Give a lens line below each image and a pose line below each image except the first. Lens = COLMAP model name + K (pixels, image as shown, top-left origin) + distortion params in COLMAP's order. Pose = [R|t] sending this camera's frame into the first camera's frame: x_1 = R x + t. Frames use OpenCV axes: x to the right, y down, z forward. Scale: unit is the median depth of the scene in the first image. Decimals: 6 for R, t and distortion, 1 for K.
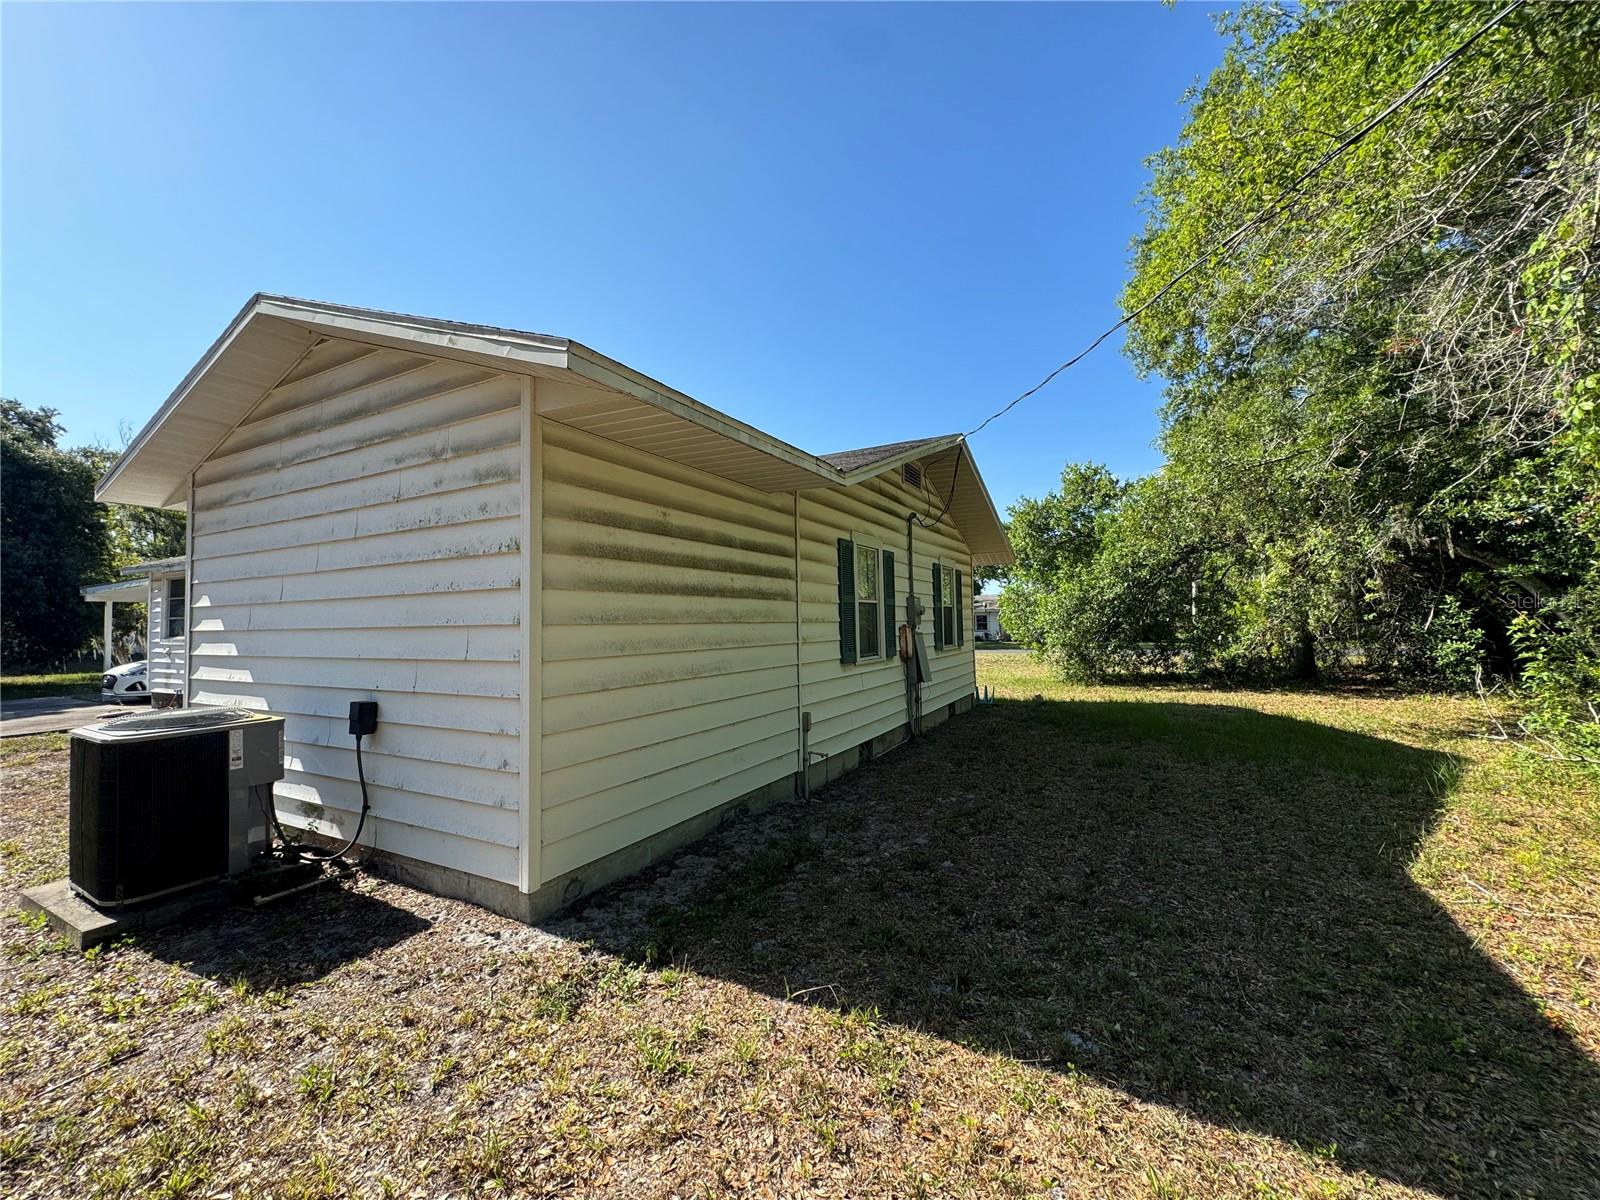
lens RADIAL K [[635.3, 0, 800.5], [0, 635.3, 601.3], [0, 0, 1]] dist [-0.001218, -0.000236]
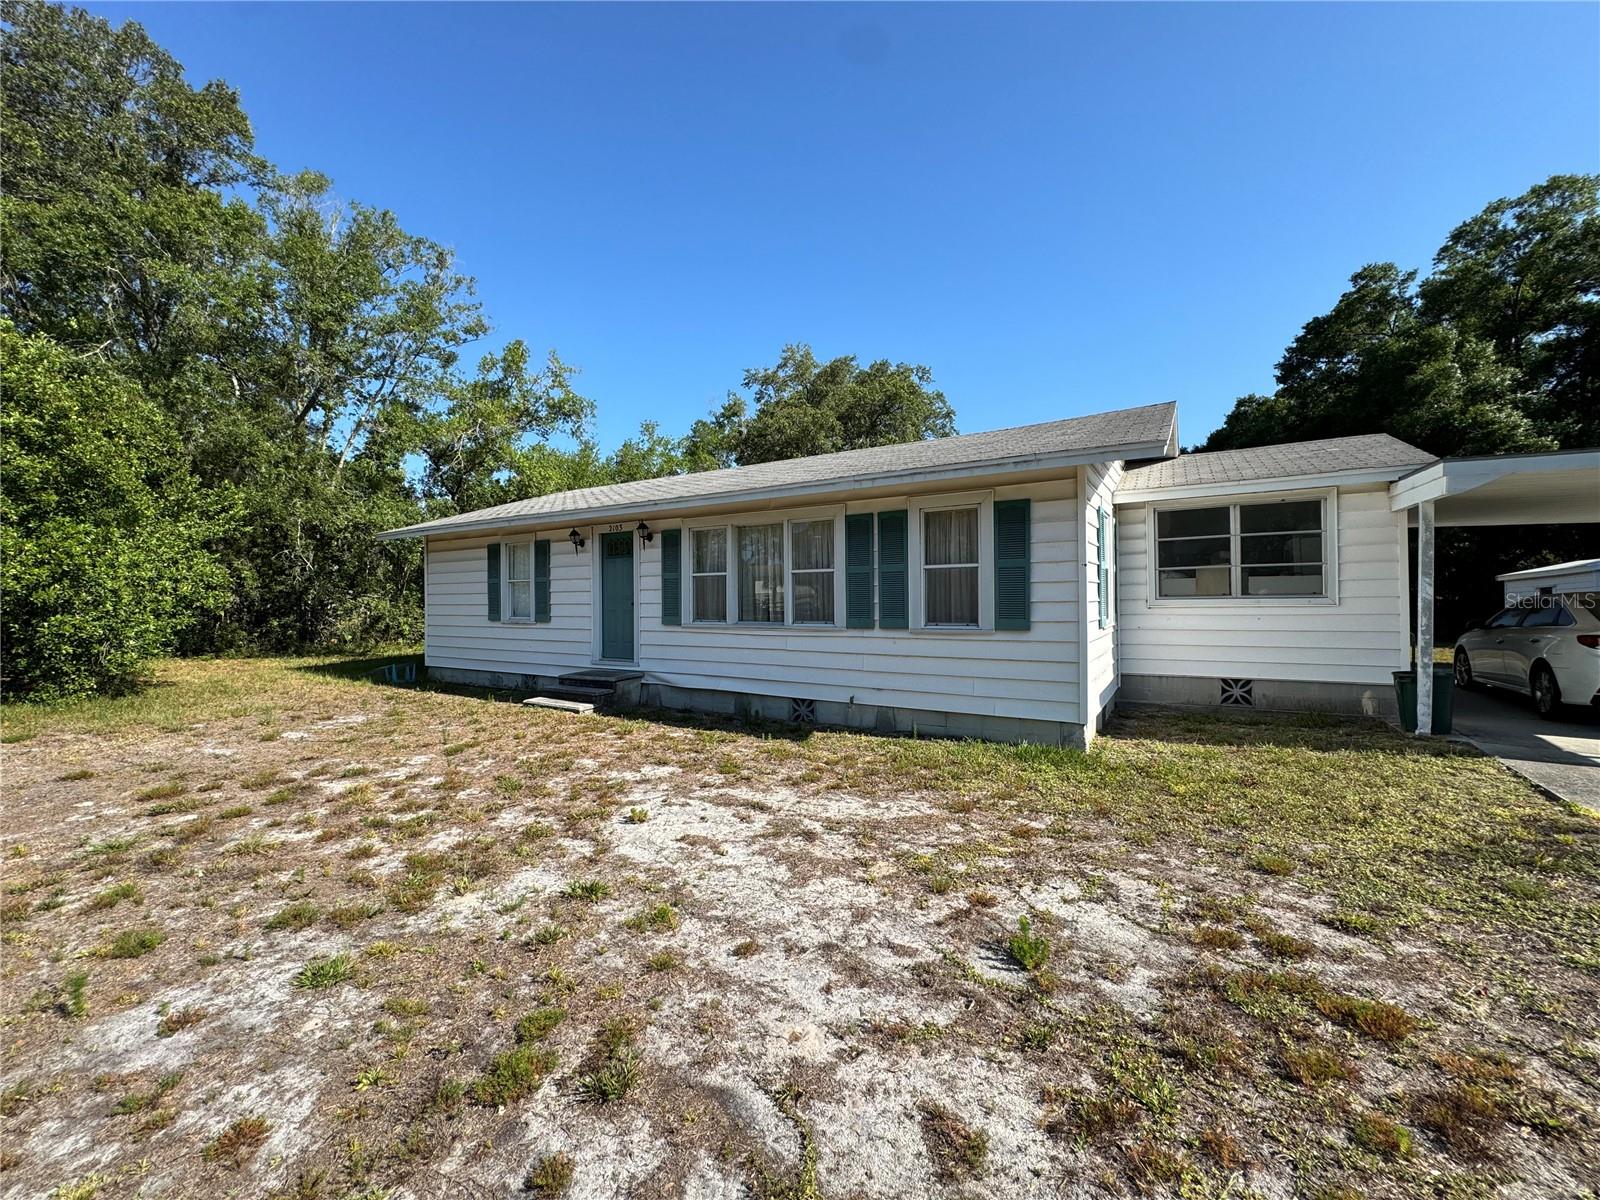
lens RADIAL K [[636.6, 0, 802.5], [0, 636.6, 601.8], [0, 0, 1]] dist [-0.000810, -0.000280]
pose [[-0.075338, 0.021128, -0.996934, 1.603938], [0.049154, 0.998639, 0.017450, 0.062072], [0.995946, -0.047689, -0.076274, 1.870470]]
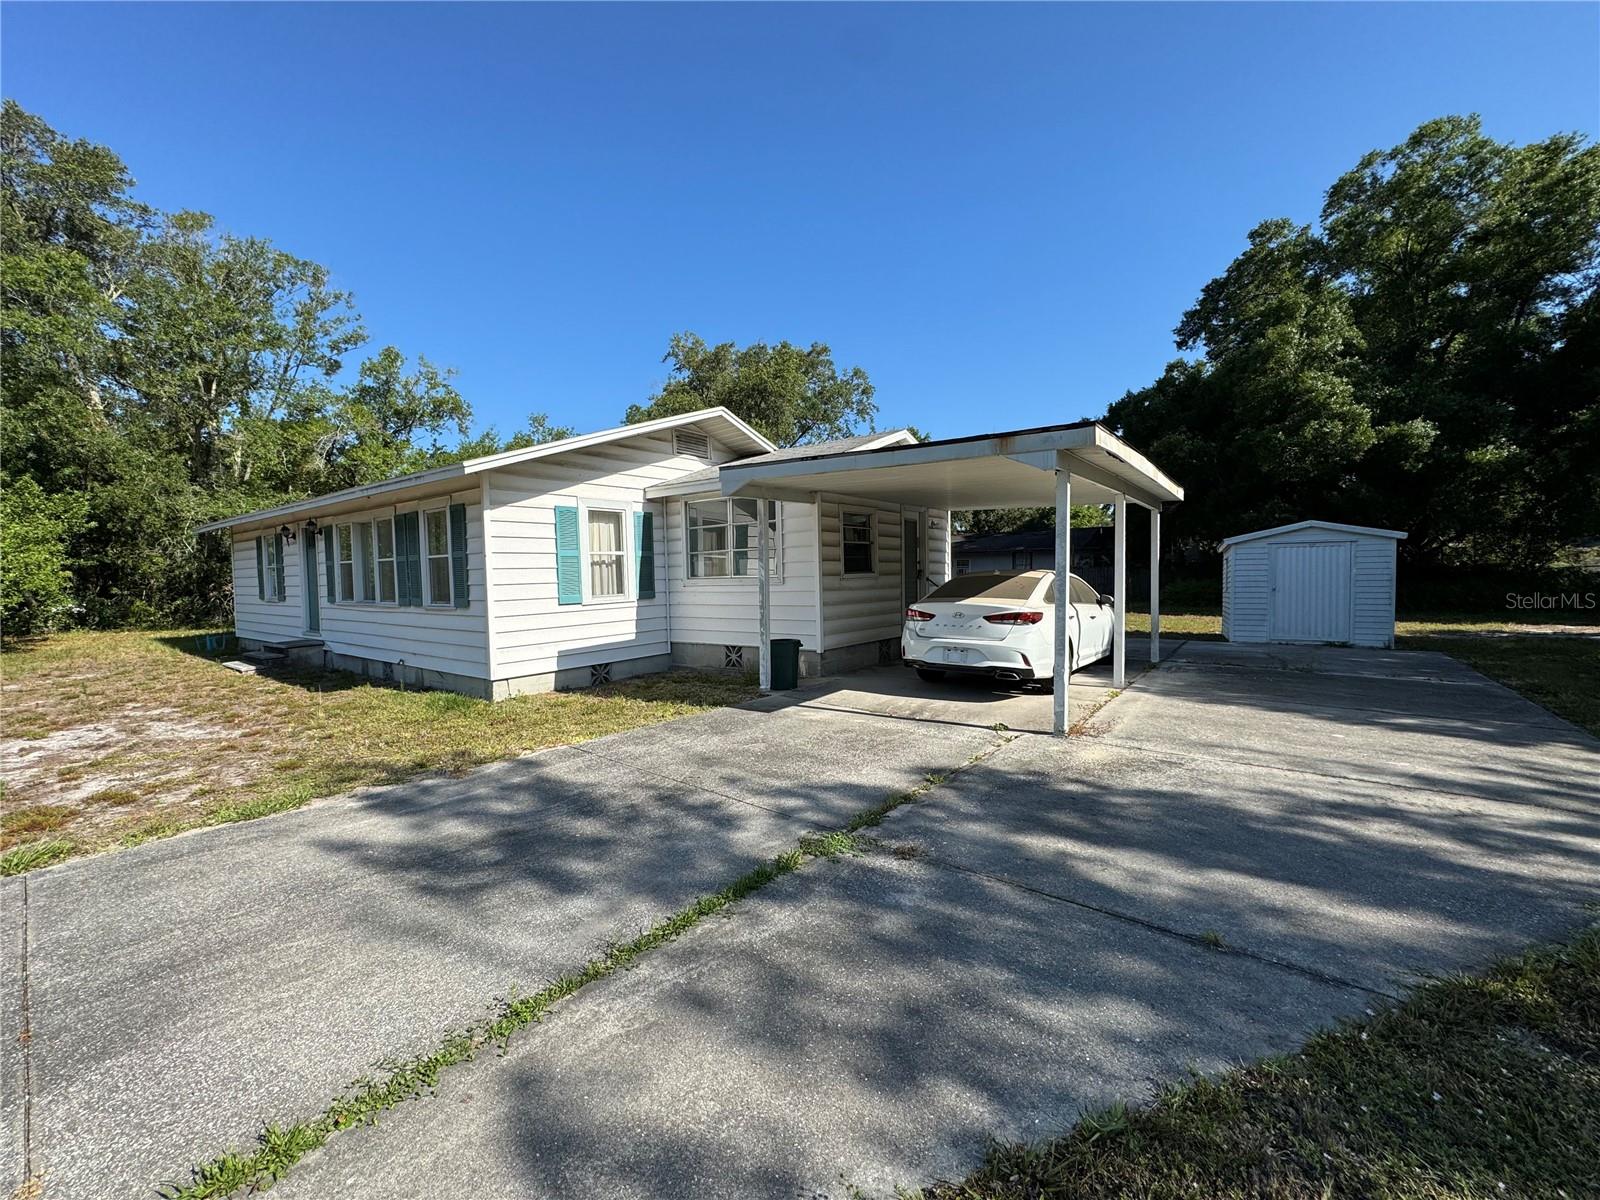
lens RADIAL K [[635.3, 0, 800.5], [0, 635.3, 601.3], [0, 0, 1]] dist [-0.001218, -0.000236]
pose [[-0.165966, 0.065935, -0.983925, 1.711697], [0.061344, 0.996520, 0.056432, 0.096353], [0.984222, -0.050993, -0.169433, 2.927447]]
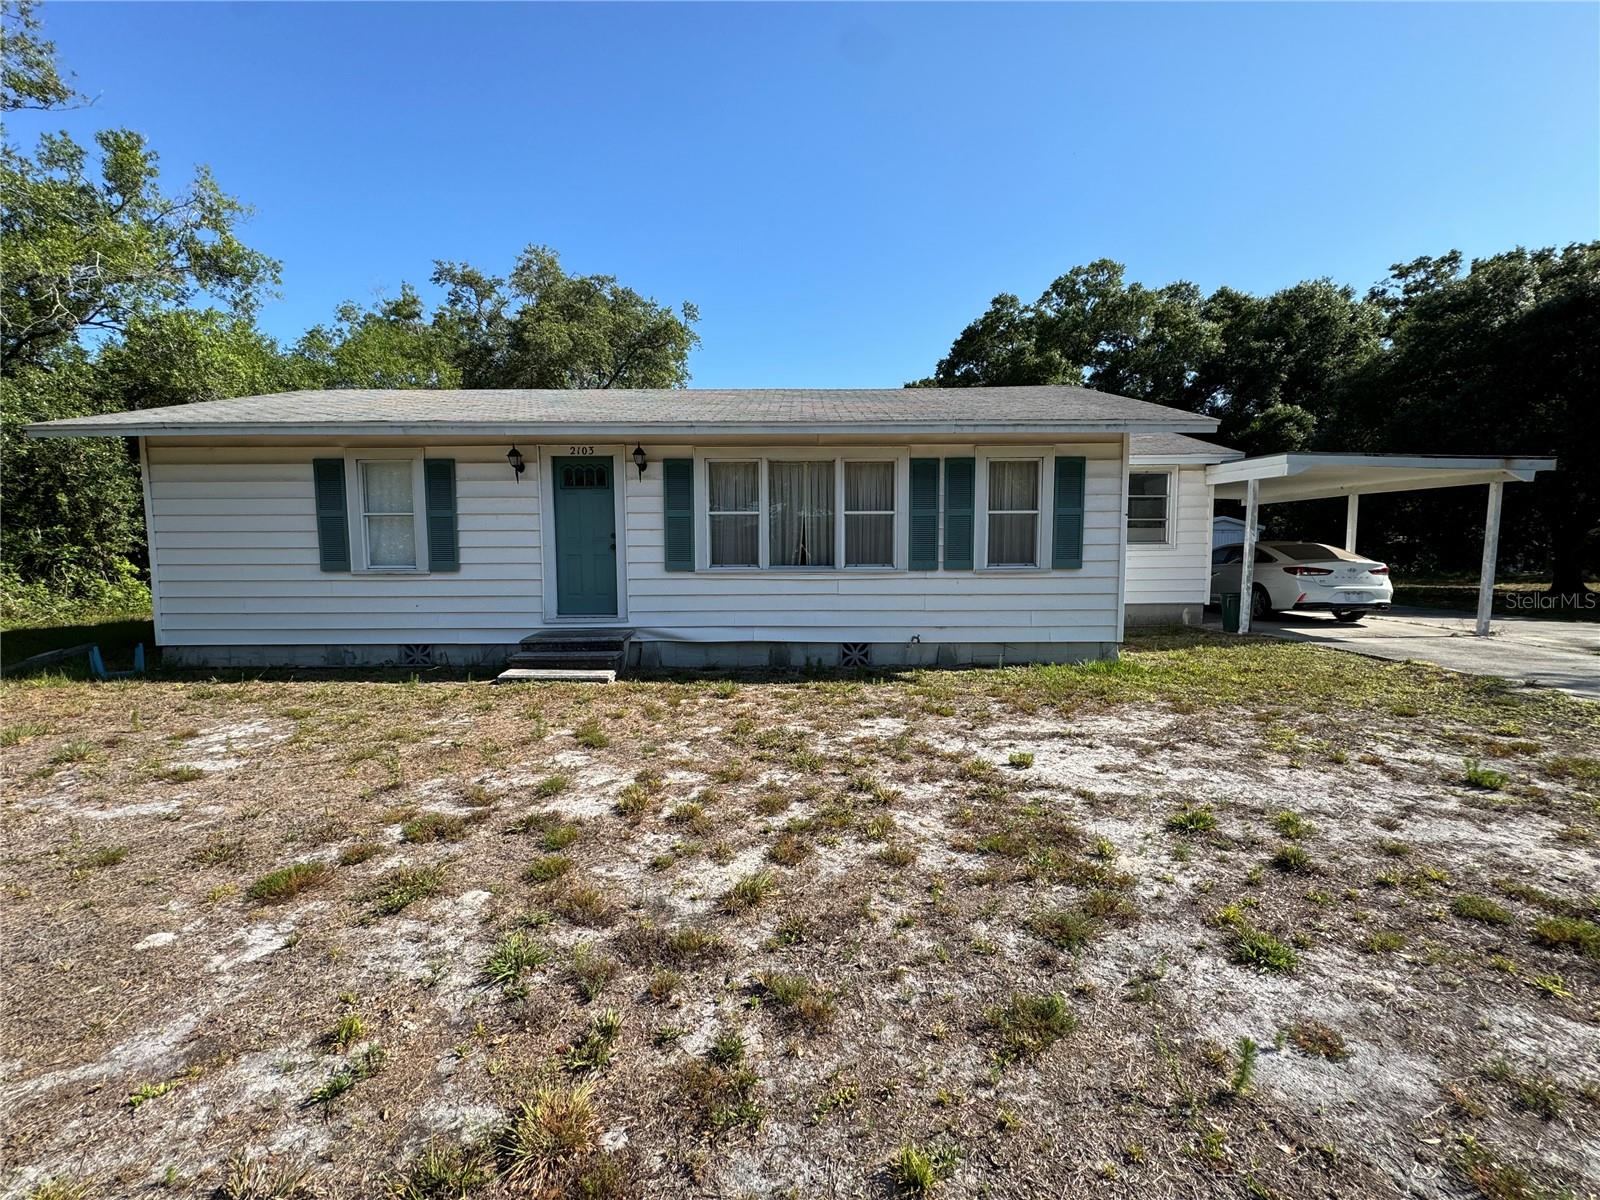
lens RADIAL K [[634.9, 0, 801.8], [0, 634.9, 600.5], [0, 0, 1]] dist [-0.000811, 0.000594]
pose [[0.457728, 0.089156, -0.884611, 1.418409], [0.031783, 0.992683, 0.116493, 0.047323], [0.888524, -0.081438, 0.451545, 1.196278]]
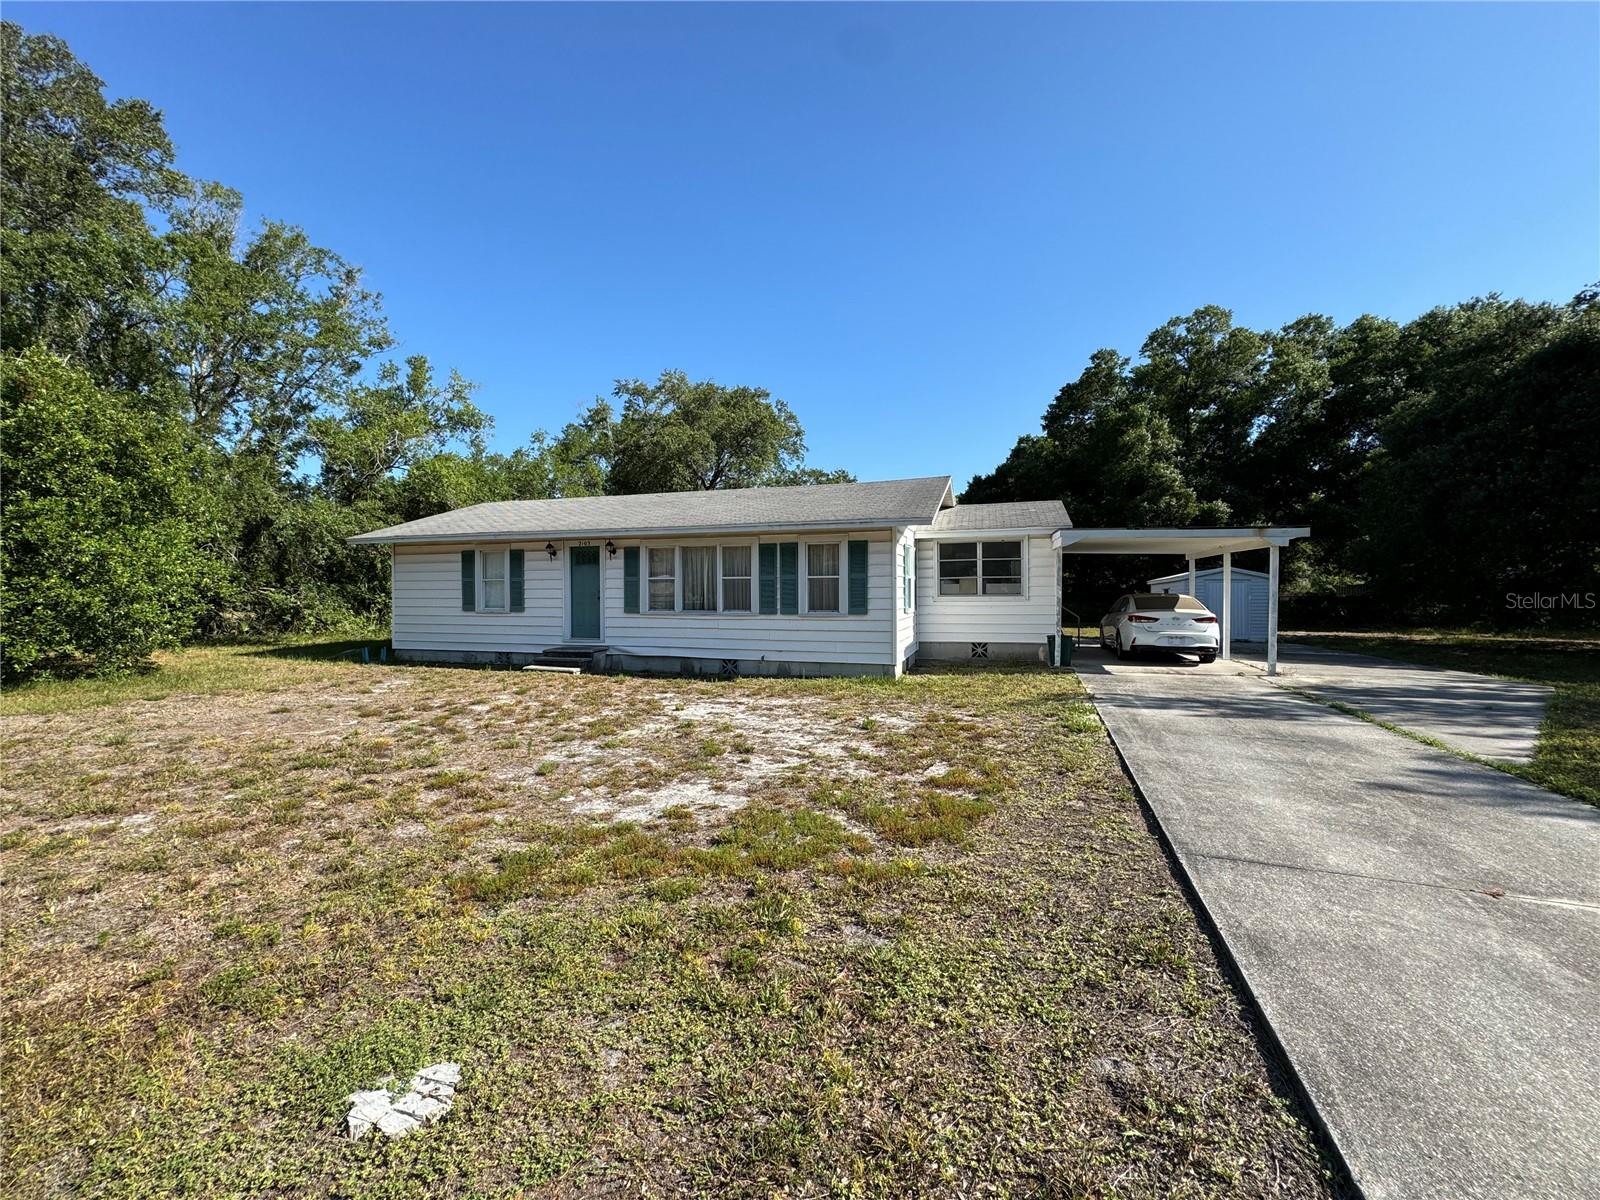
lens RADIAL K [[634.3, 0, 802.1], [0, 634.3, 601.3], [0, 0, 1]] dist [-0.000742, 0.000151]
pose [[0.171288, 0.032228, -0.984694, 2.246190], [0.039533, 0.998435, 0.039555, 0.030917], [0.984427, -0.045703, 0.169746, 1.683775]]
